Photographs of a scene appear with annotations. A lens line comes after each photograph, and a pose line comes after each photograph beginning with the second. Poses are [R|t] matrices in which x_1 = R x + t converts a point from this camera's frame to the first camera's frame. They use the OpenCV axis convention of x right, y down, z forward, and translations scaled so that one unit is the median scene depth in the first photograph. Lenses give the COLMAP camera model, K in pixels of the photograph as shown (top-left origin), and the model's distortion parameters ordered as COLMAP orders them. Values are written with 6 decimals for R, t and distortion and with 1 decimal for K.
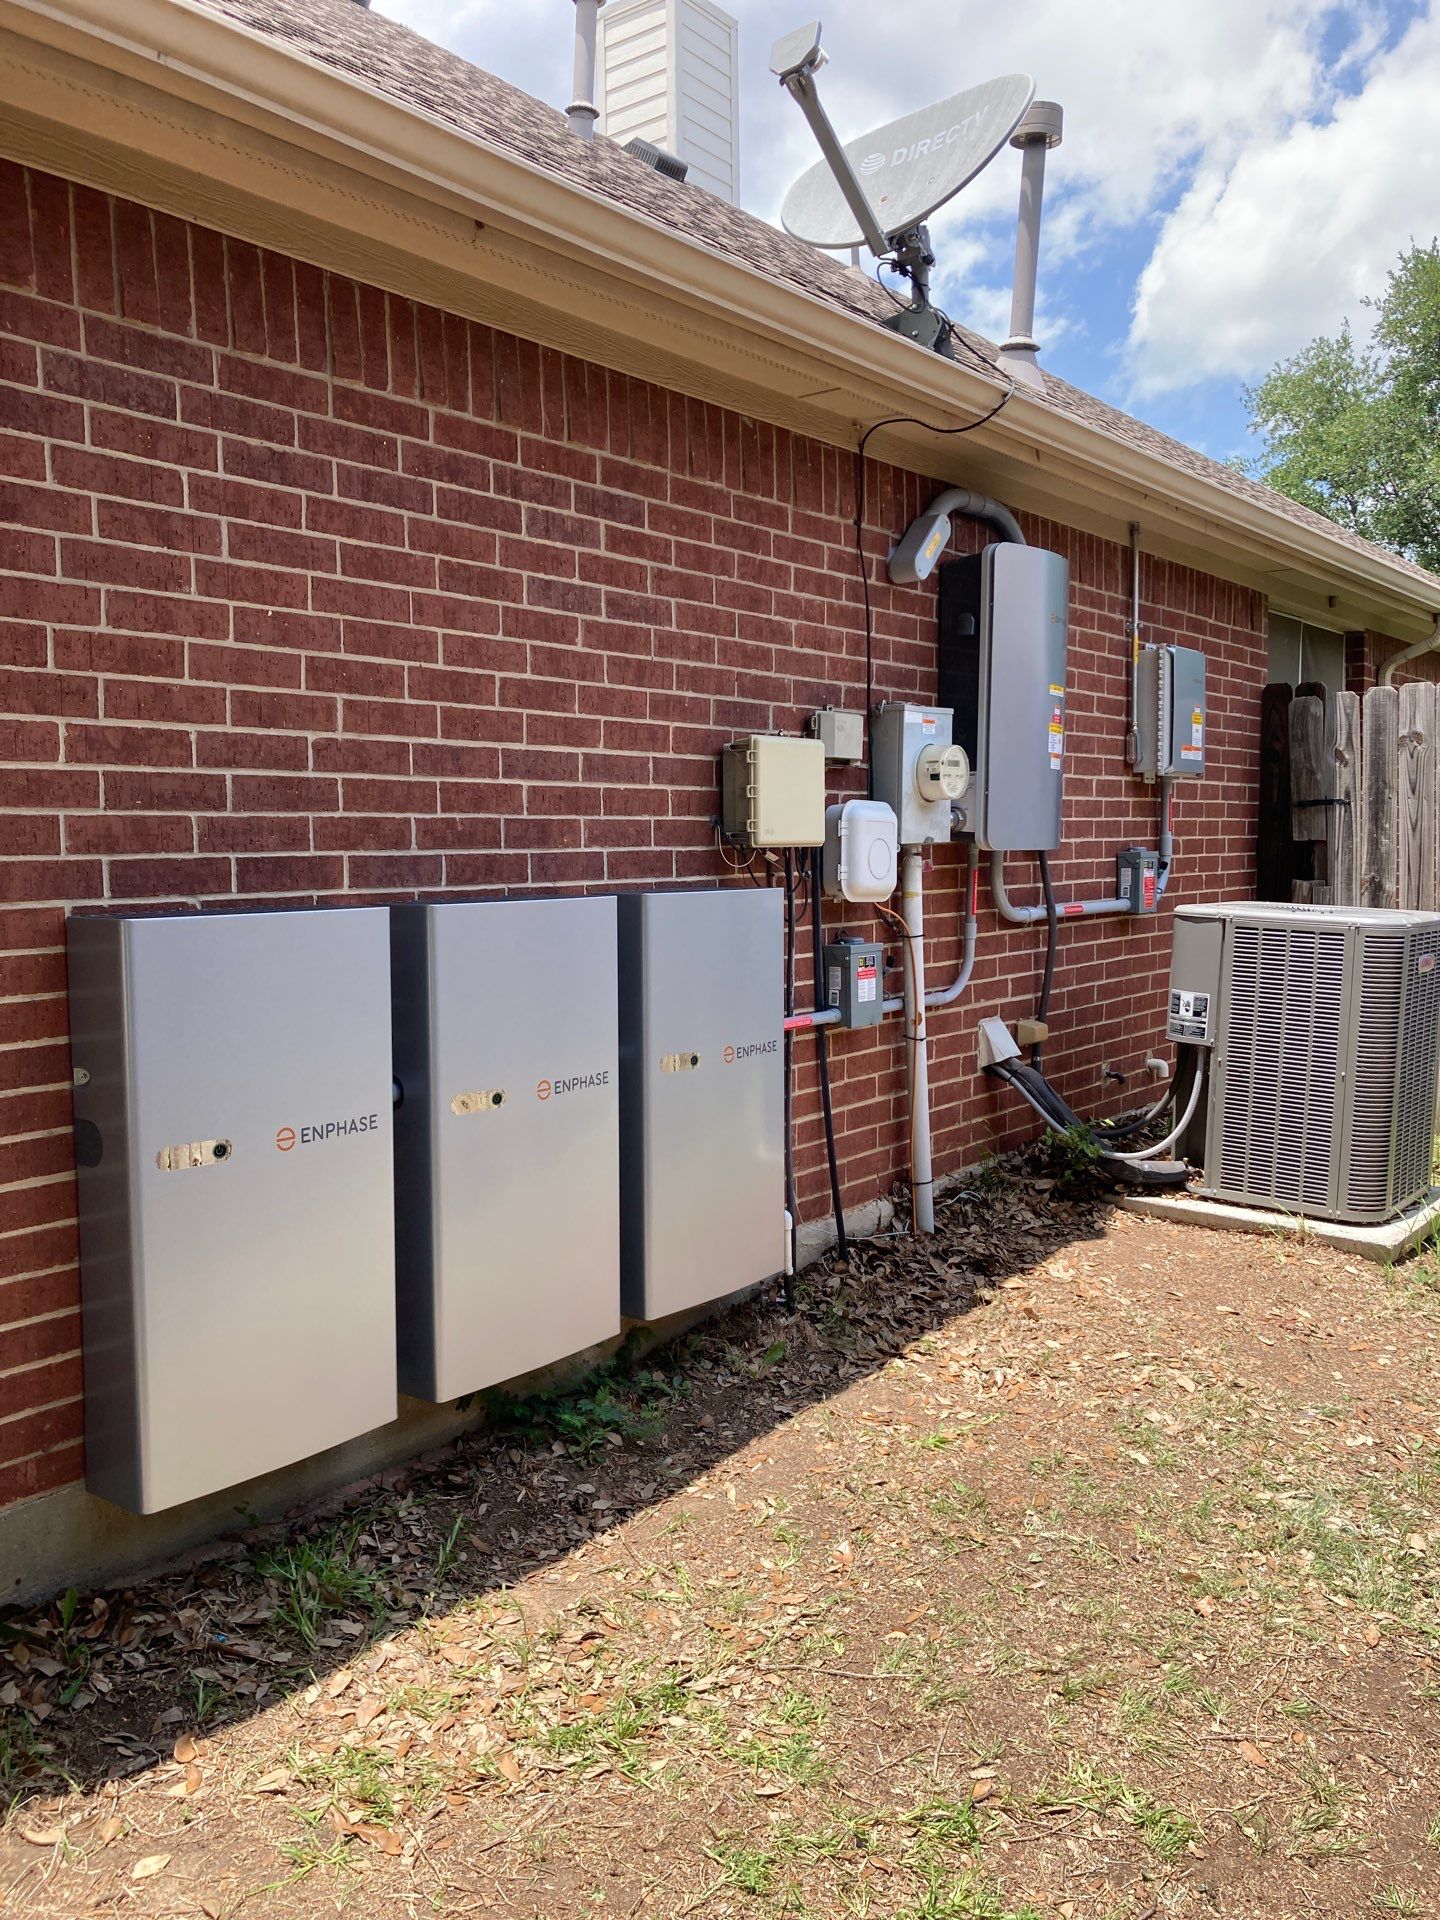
lens RADIAL K [[1481.2, 0, 720.3], [0, 1481.2, 997.3], [0, 0, 1]] dist [0.124128, -0.293619]
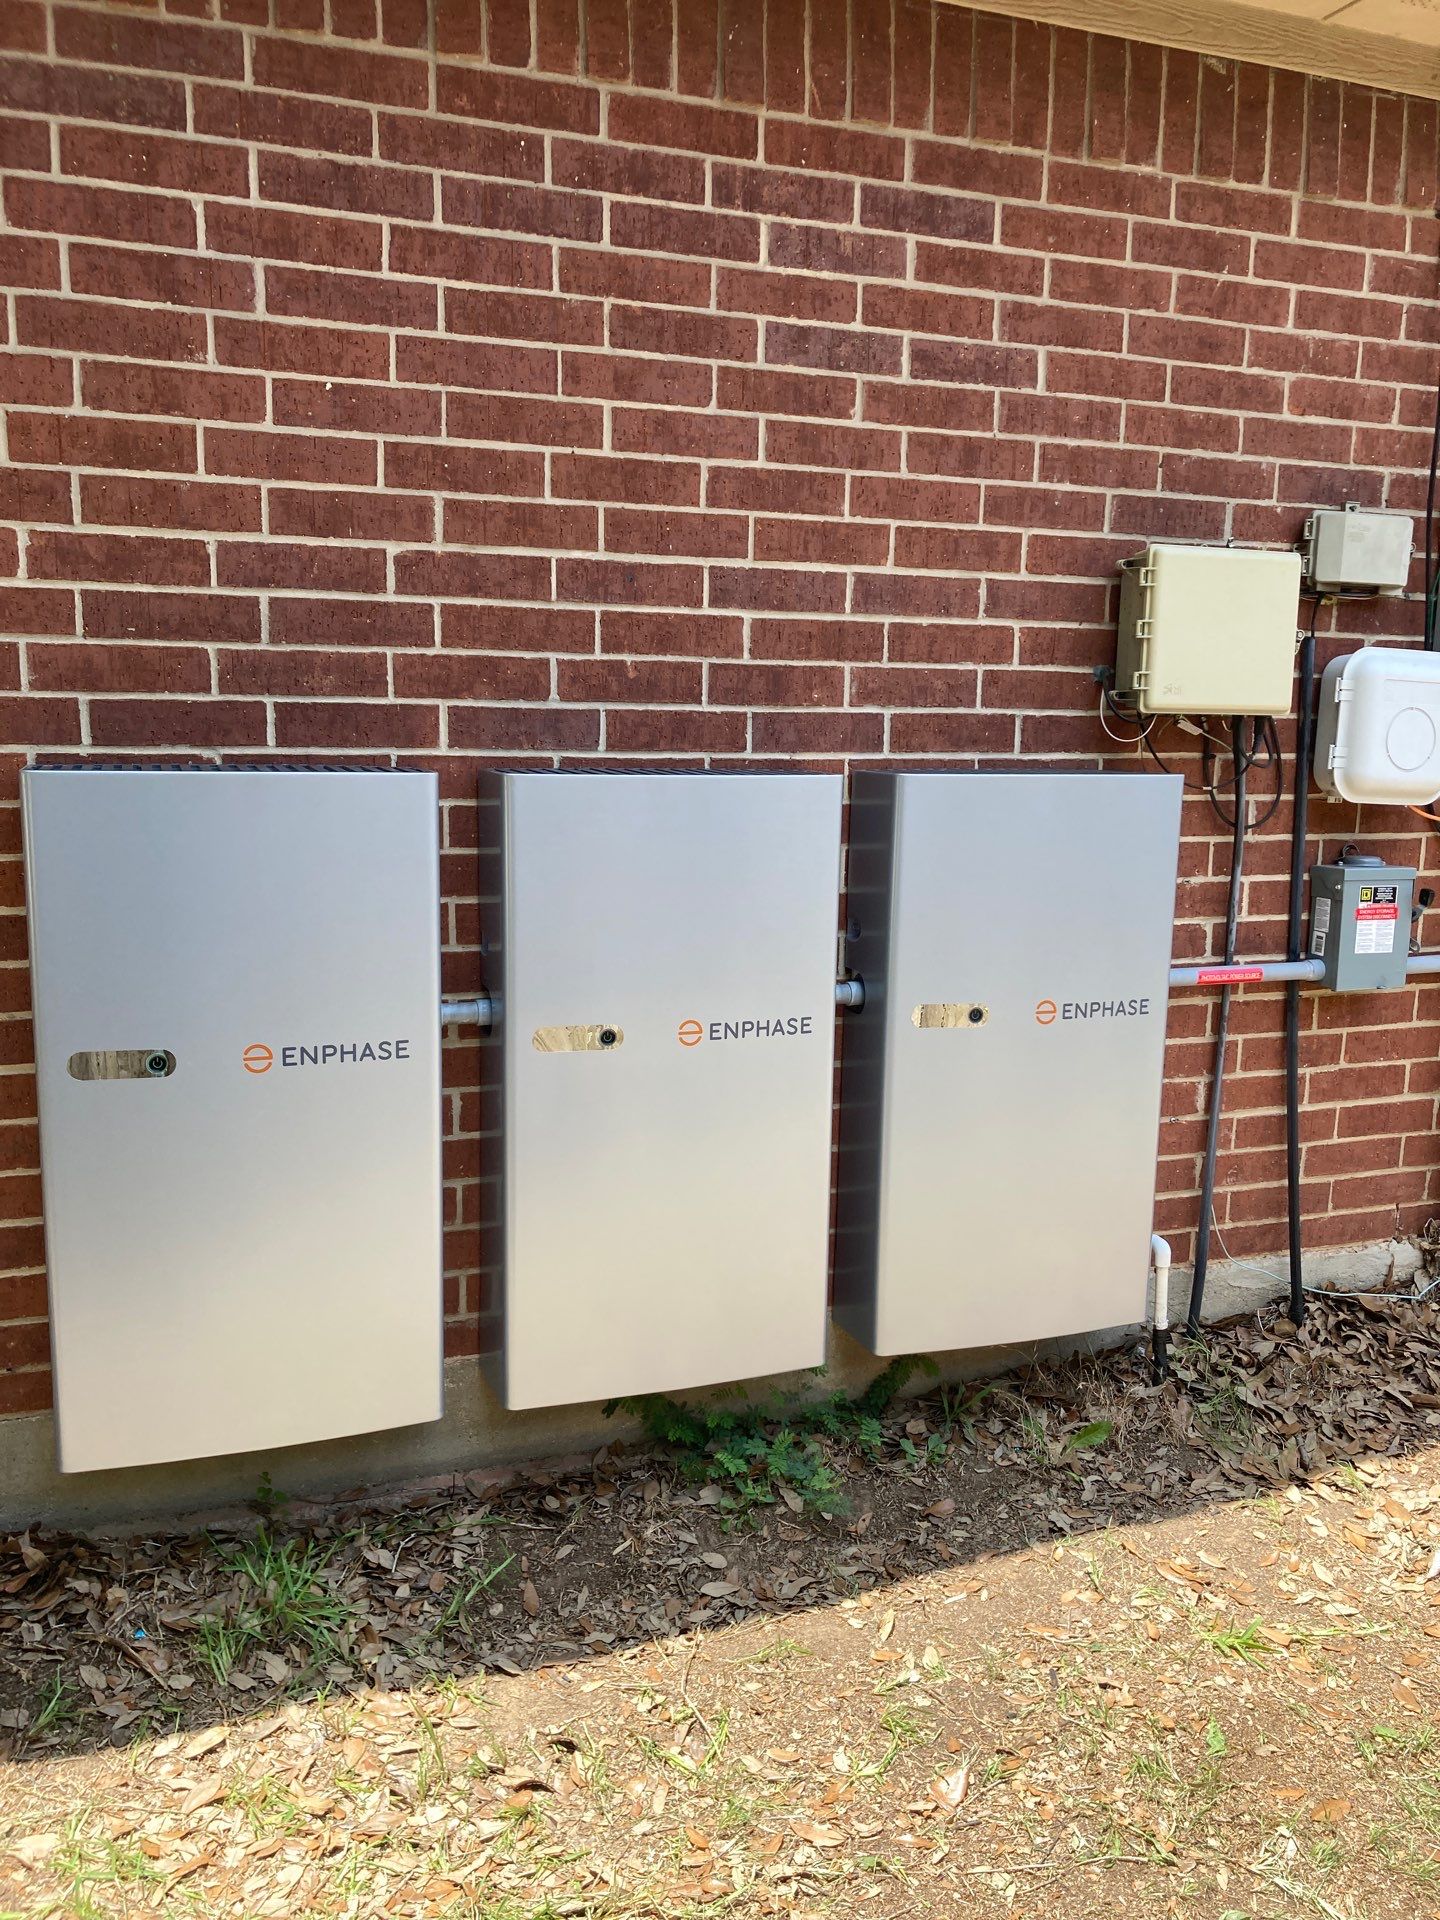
lens RADIAL K [[1499.6, 0, 719.8], [0, 1499.6, 1007.4], [0, 0, 1]] dist [0.010070, 0.008135]
pose [[0.855480, 0.114182, -0.505091, 0.256337], [-0.074940, 0.992418, 0.097422, -0.022641], [0.512385, -0.045491, 0.857550, 0.351880]]
